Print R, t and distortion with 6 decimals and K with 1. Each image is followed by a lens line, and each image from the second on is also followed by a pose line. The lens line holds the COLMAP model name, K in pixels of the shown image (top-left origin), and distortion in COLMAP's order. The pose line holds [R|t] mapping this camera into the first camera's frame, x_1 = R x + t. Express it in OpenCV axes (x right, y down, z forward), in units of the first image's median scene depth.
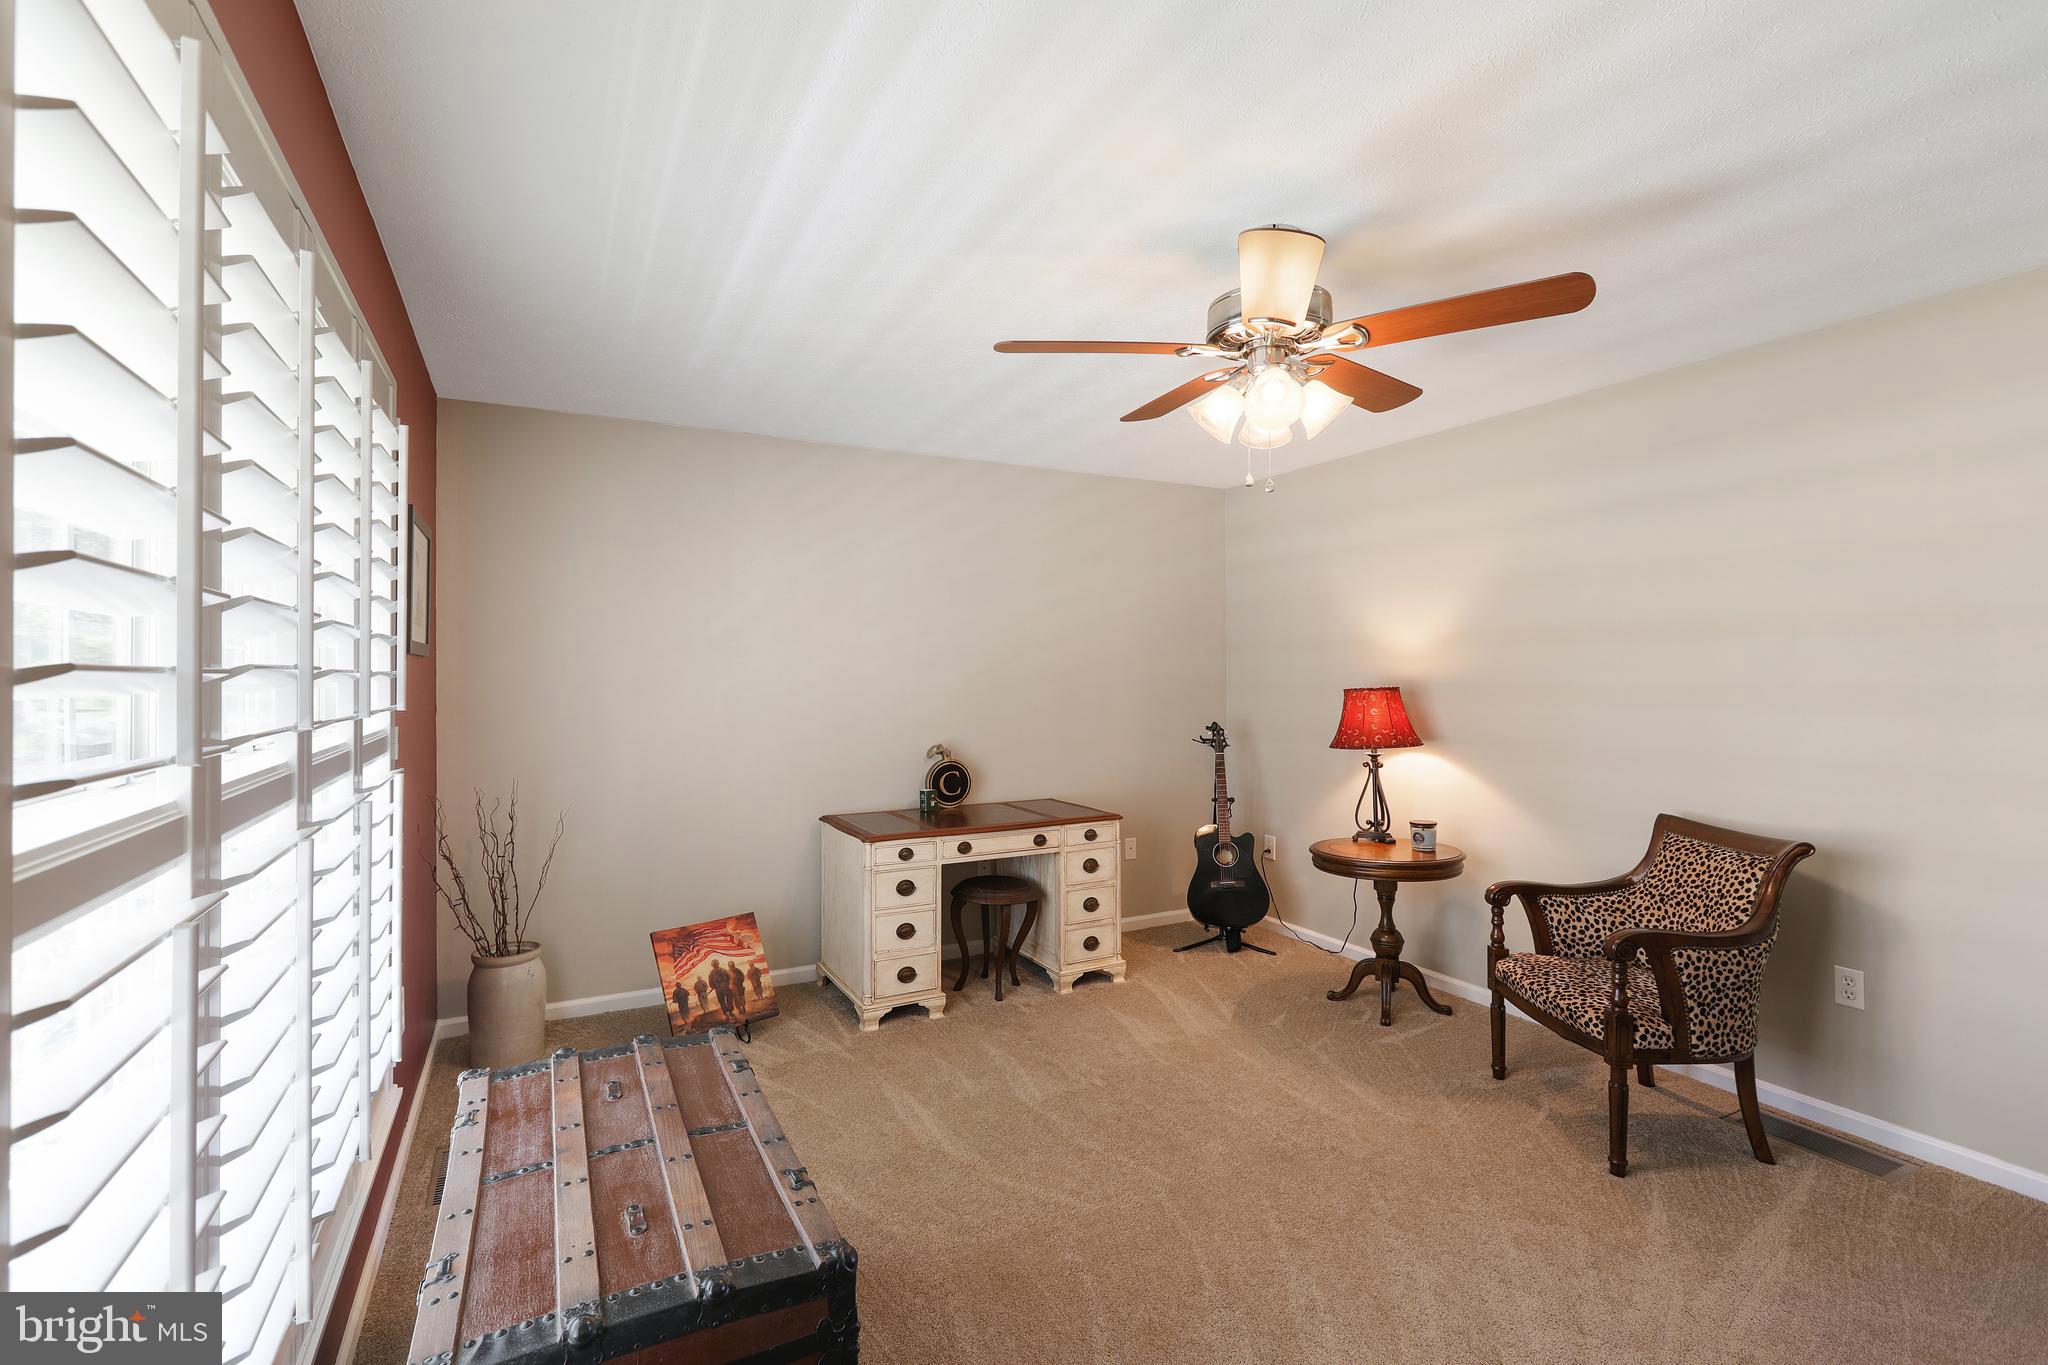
lens RADIAL K [[921.7, 0, 1017.3], [0, 921.7, 671.8], [0, 0, 1]] dist [-0.001444, 0.001129]
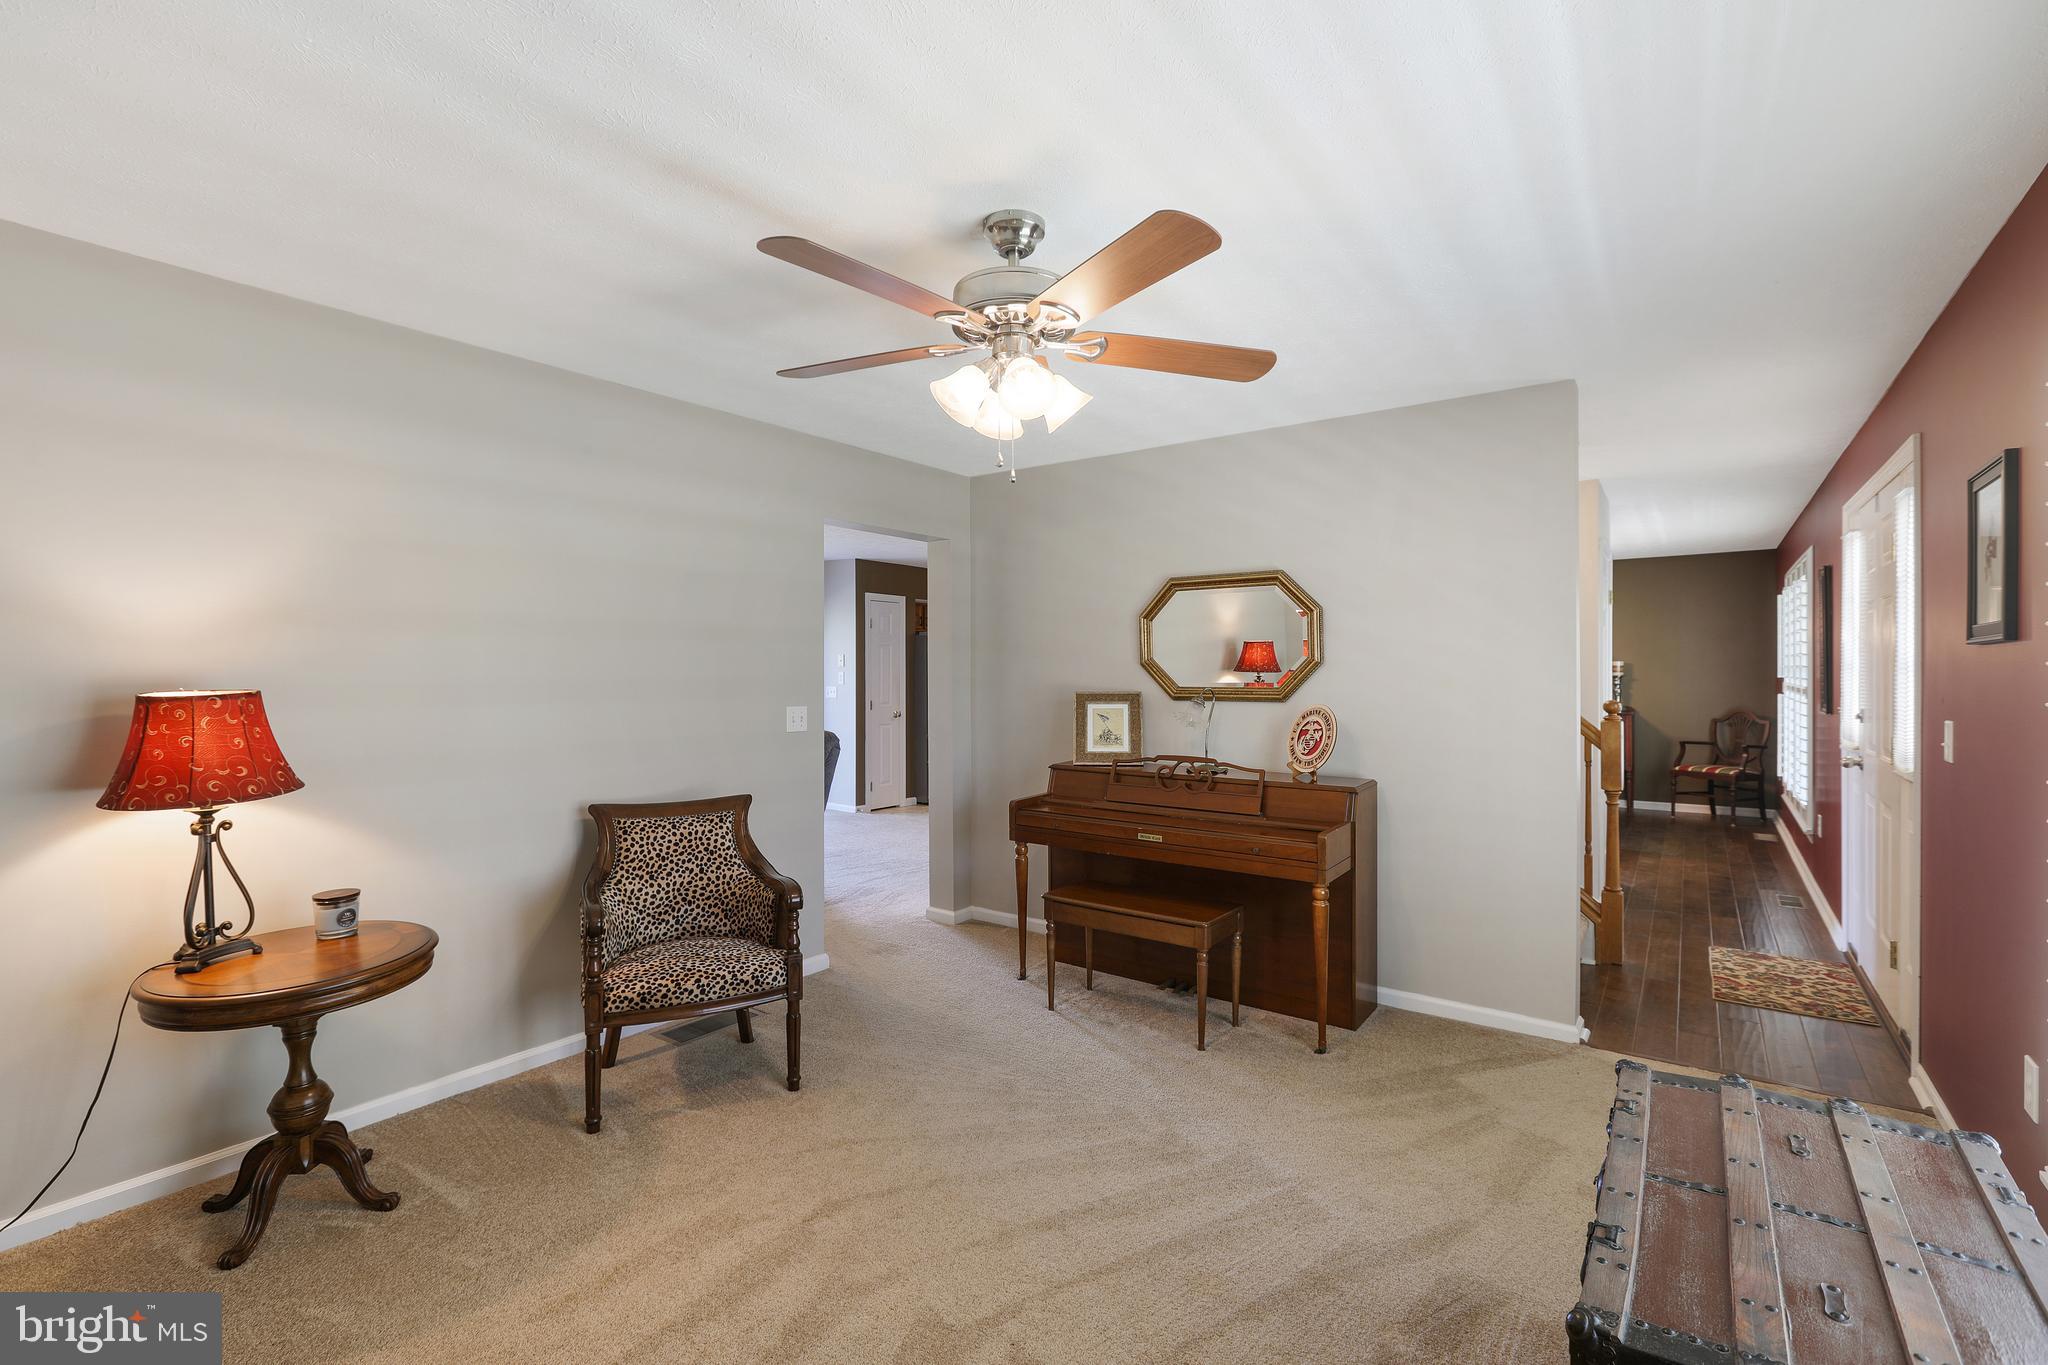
lens RADIAL K [[921.7, 0, 1006.1], [0, 921.7, 673.7], [0, 0, 1]] dist [-0.001444, 0.001129]
pose [[-0.442959, -0.002134, 0.896539, -1.766778], [0.001647, 0.999994, 0.003194, 0.014042], [-0.896541, 0.002891, -0.442952, 4.208144]]
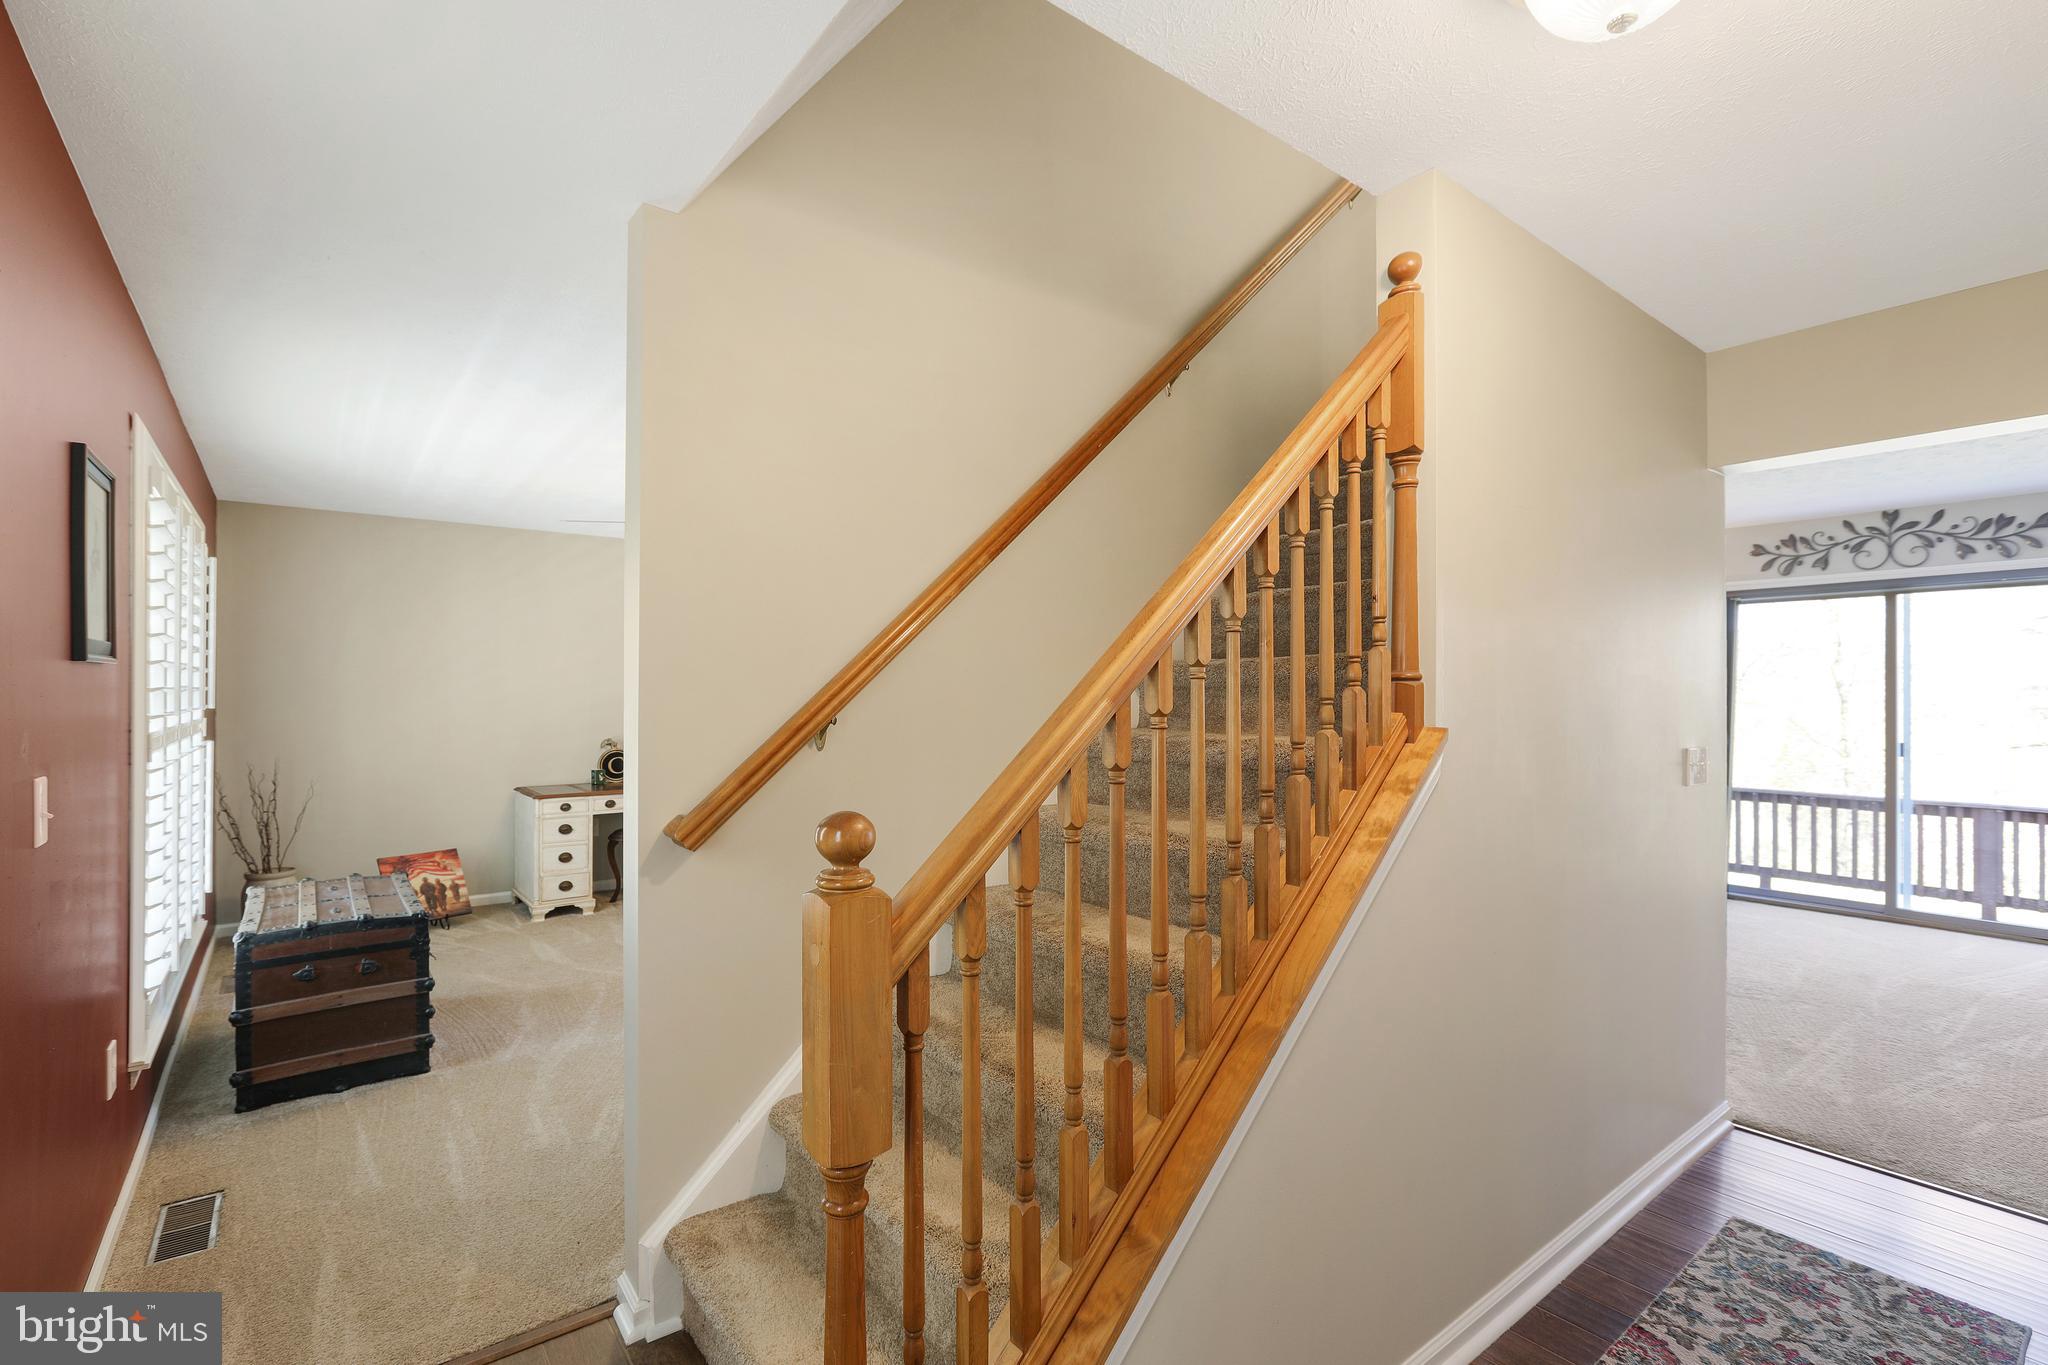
lens RADIAL K [[921.7, 0, 1019.3], [0, 921.7, 688.2], [0, 0, 1]] dist [-0.001444, 0.001129]
pose [[0.983393, 0.001228, 0.181487, 0.342339], [-0.001606, 0.999997, 0.001934, -0.003633], [-0.181484, -0.002194, 0.983391, -0.639738]]
